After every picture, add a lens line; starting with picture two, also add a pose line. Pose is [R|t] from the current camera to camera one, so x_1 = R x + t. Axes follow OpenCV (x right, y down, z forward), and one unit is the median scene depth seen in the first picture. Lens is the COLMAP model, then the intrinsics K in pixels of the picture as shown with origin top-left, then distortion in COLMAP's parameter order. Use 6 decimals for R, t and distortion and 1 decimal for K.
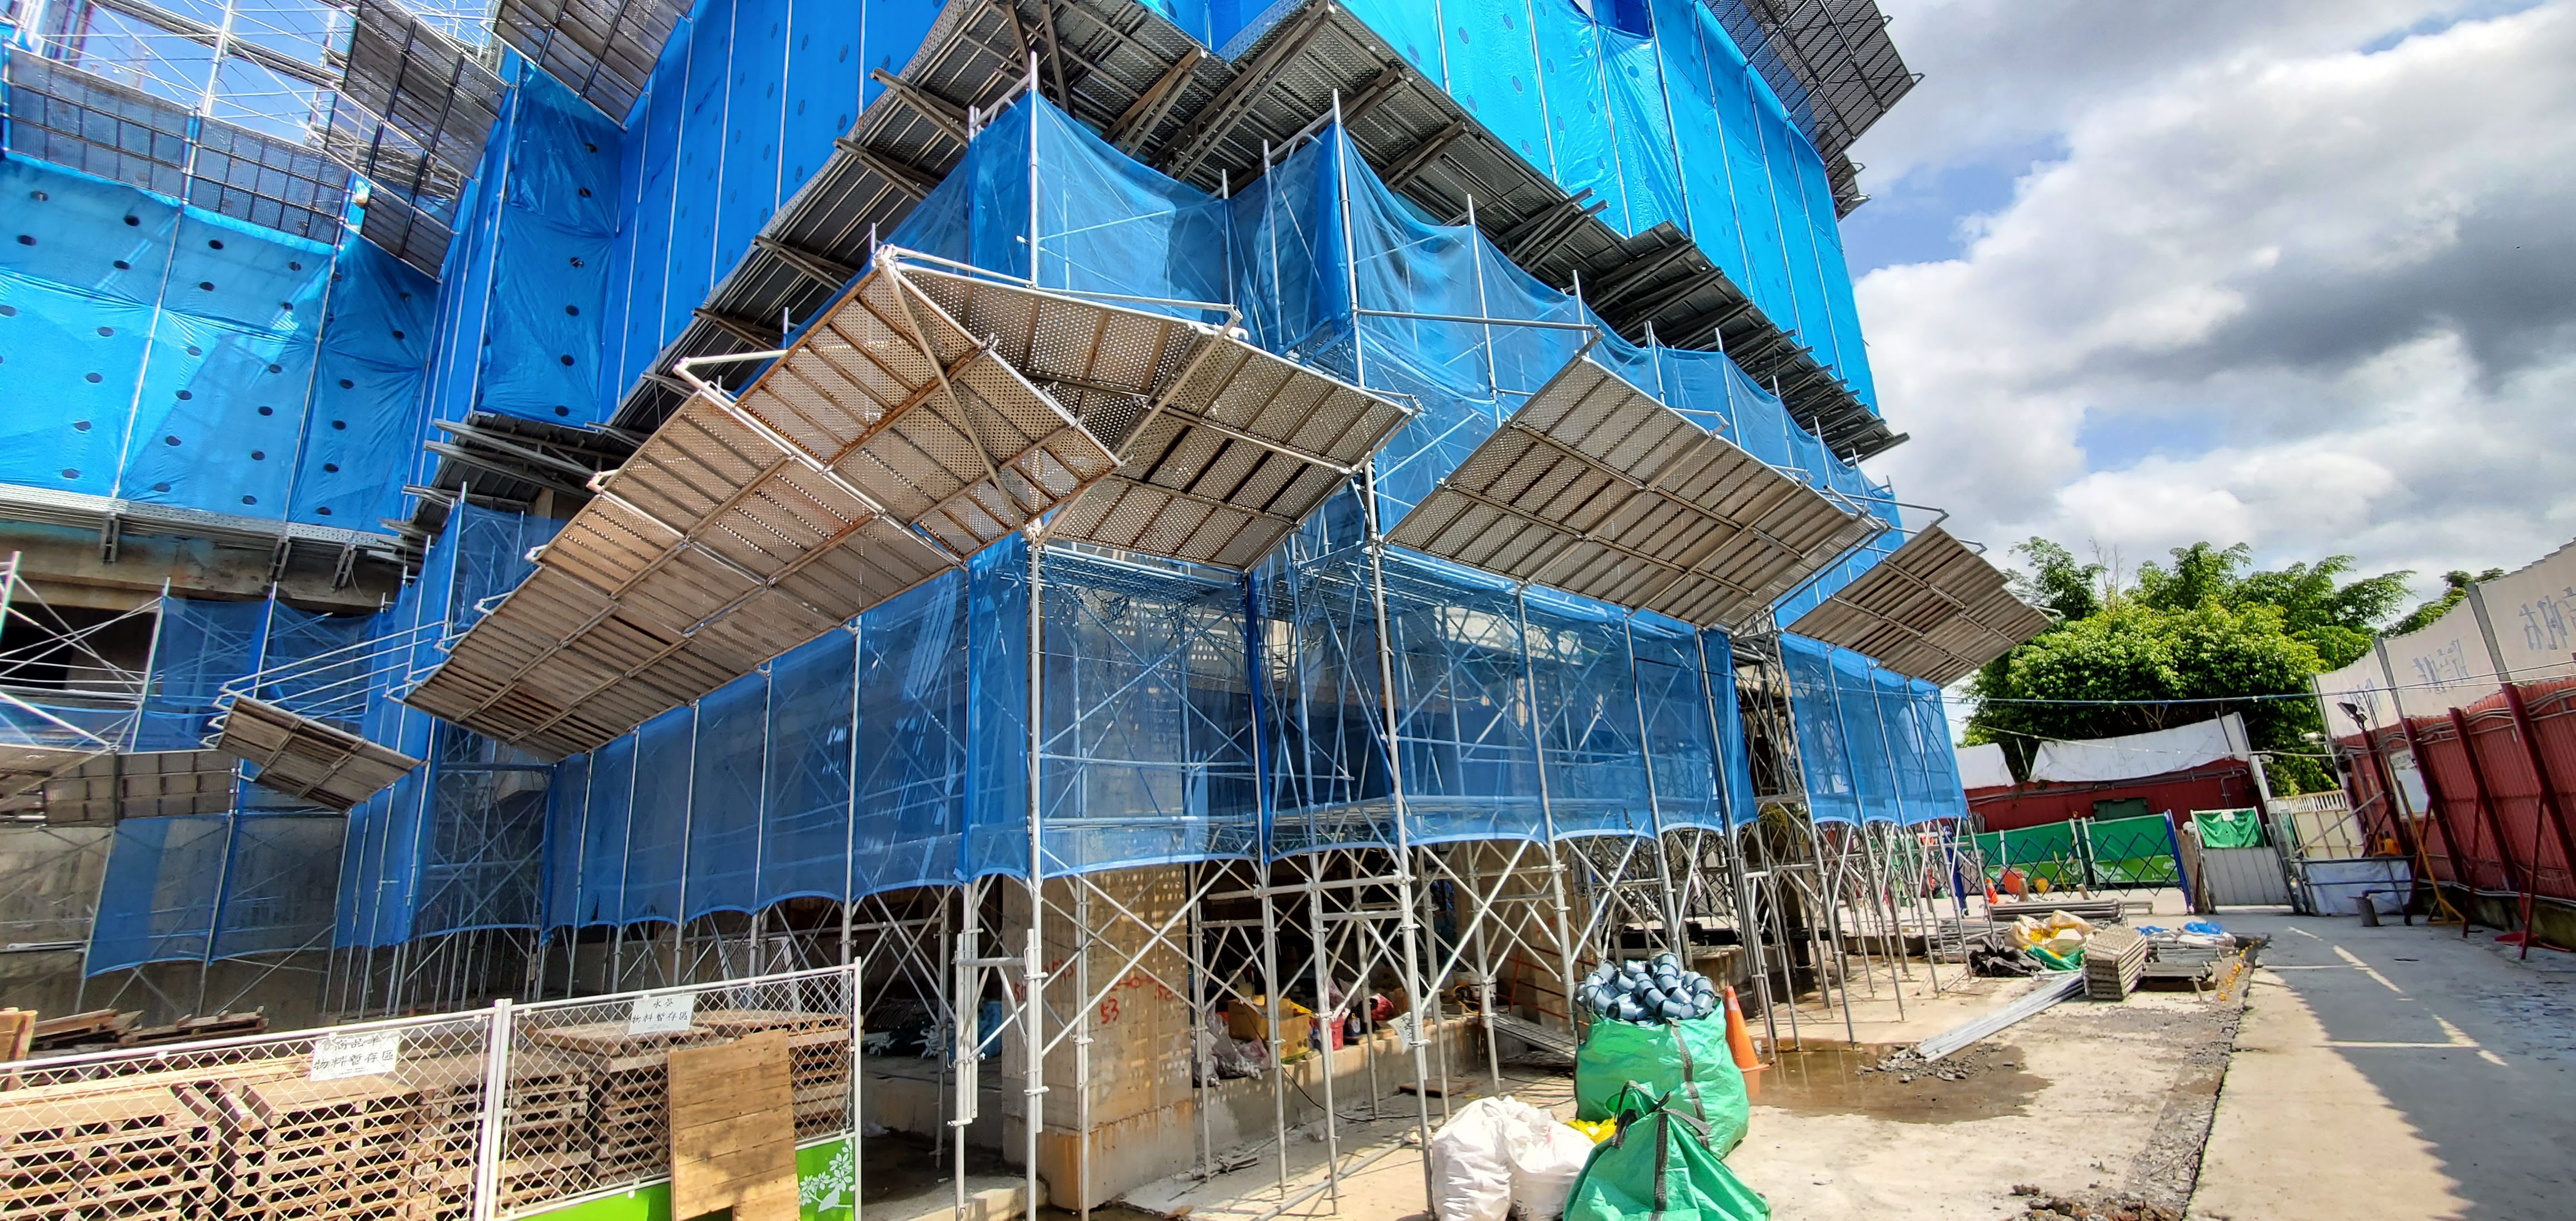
lens RADIAL K [[1026.4, 0, 1327.2], [0, 1026.4, 612.6], [0, 0, 1]] dist [0.000229, -0.000642]
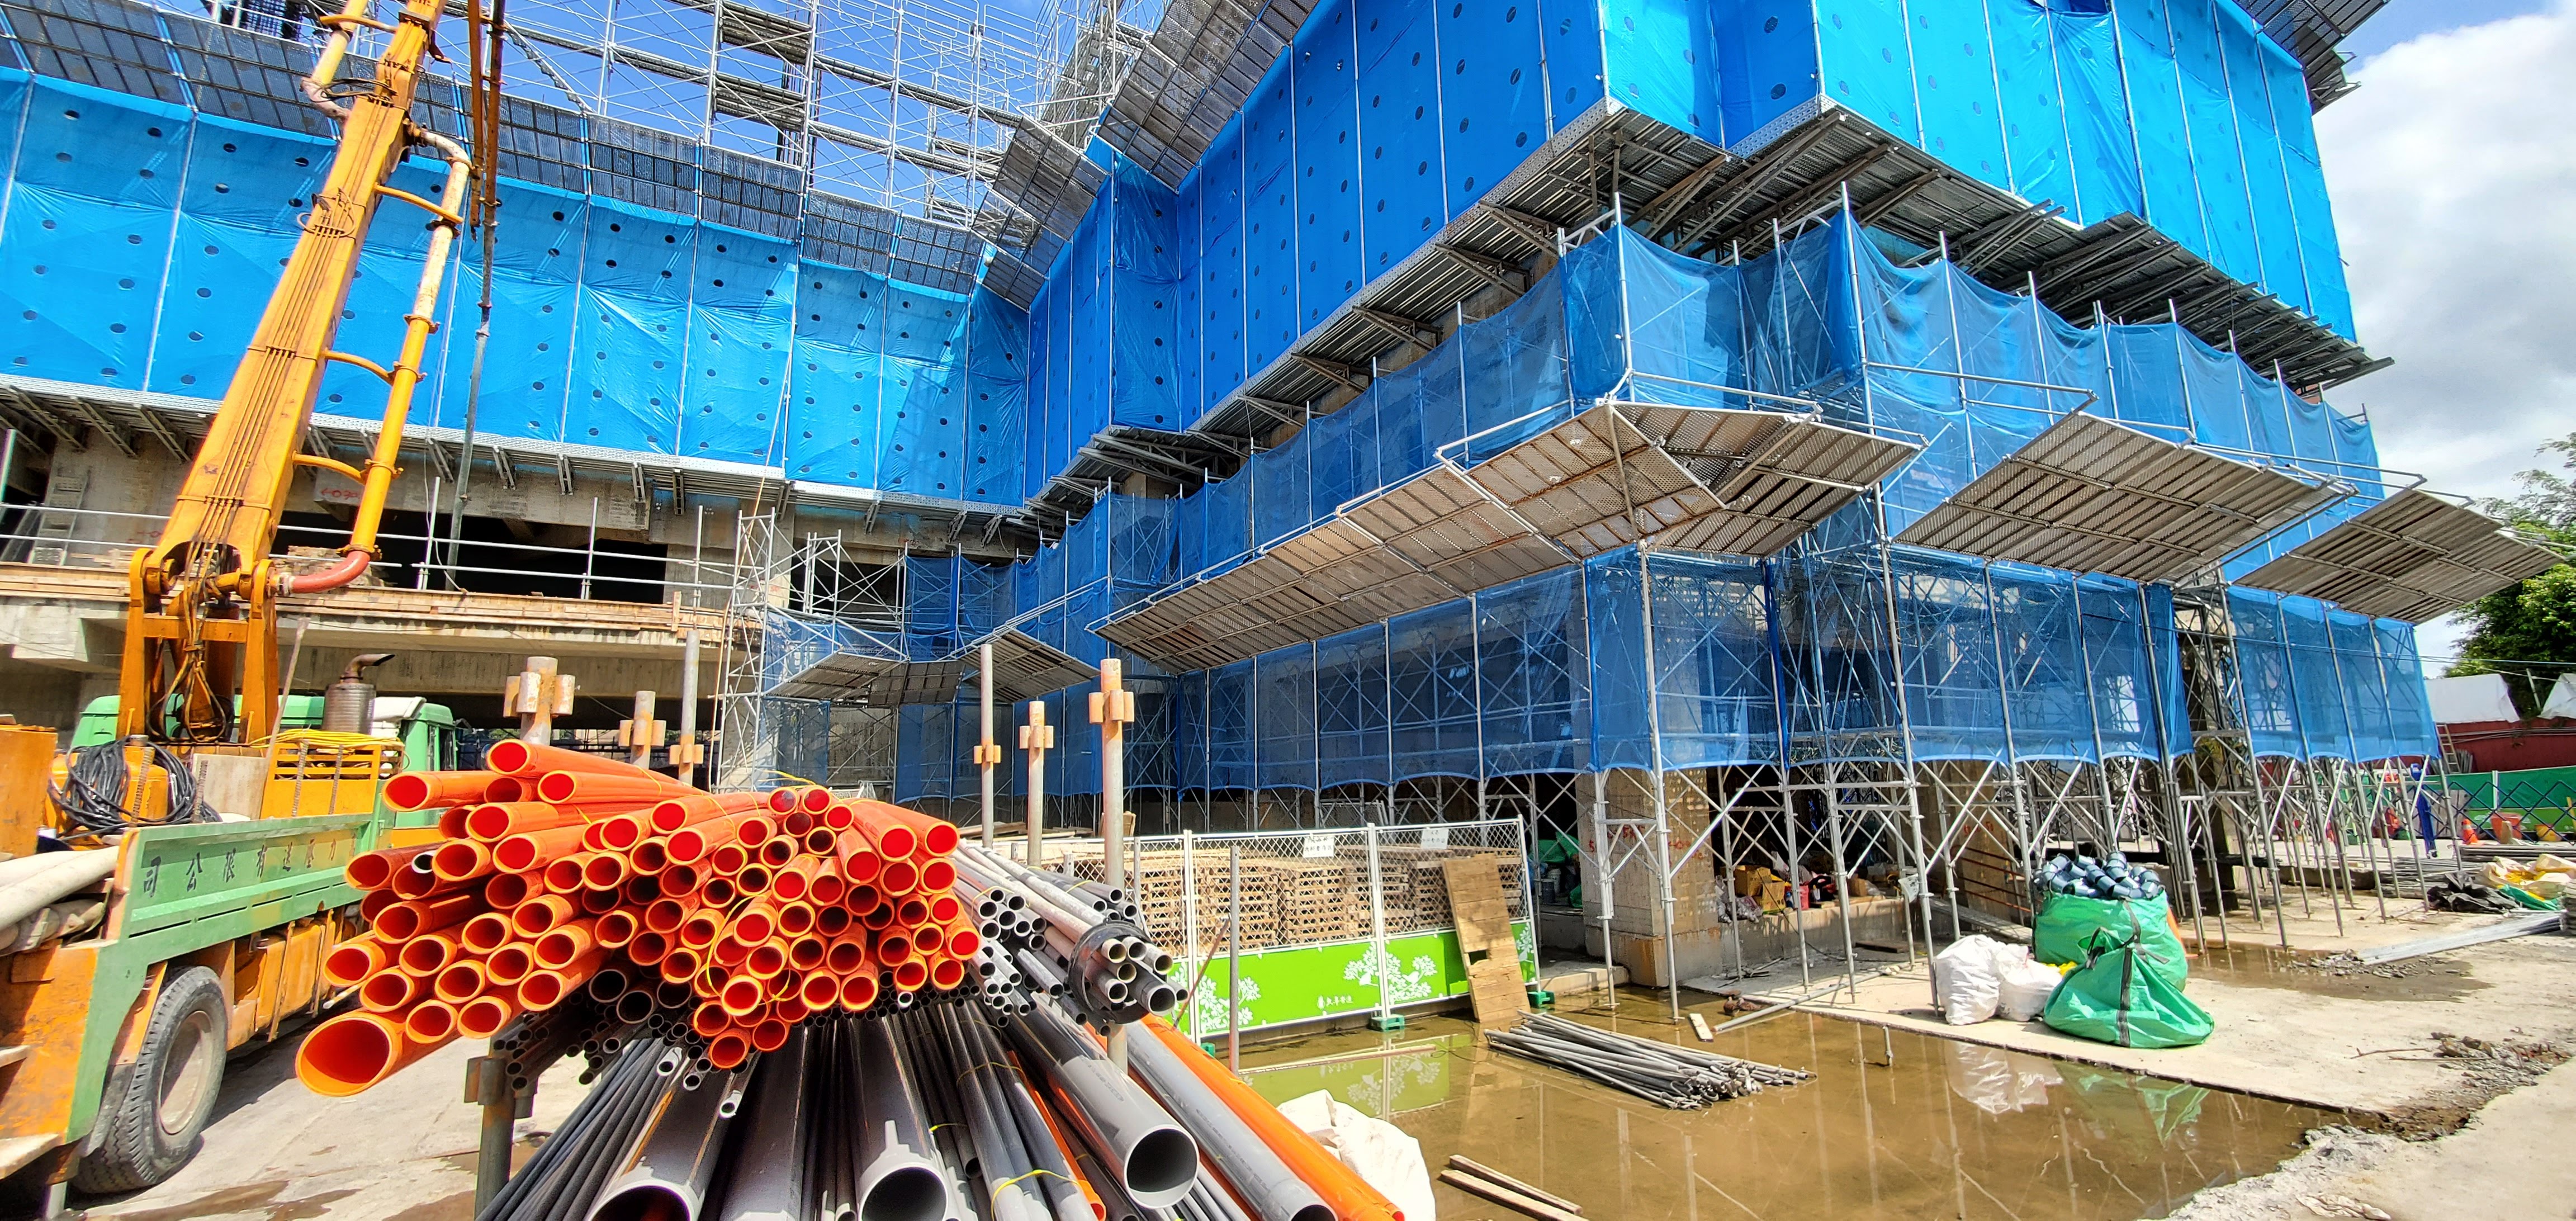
lens RADIAL K [[1026.4, 0, 1327.2], [0, 1026.4, 612.6], [0, 0, 1]] dist [0.000229, -0.000642]
pose [[0.959024, 0.004726, -0.283286, -0.185385], [0.021750, 0.995682, 0.090241, -0.076397], [0.282489, -0.092704, 0.954780, -0.351073]]
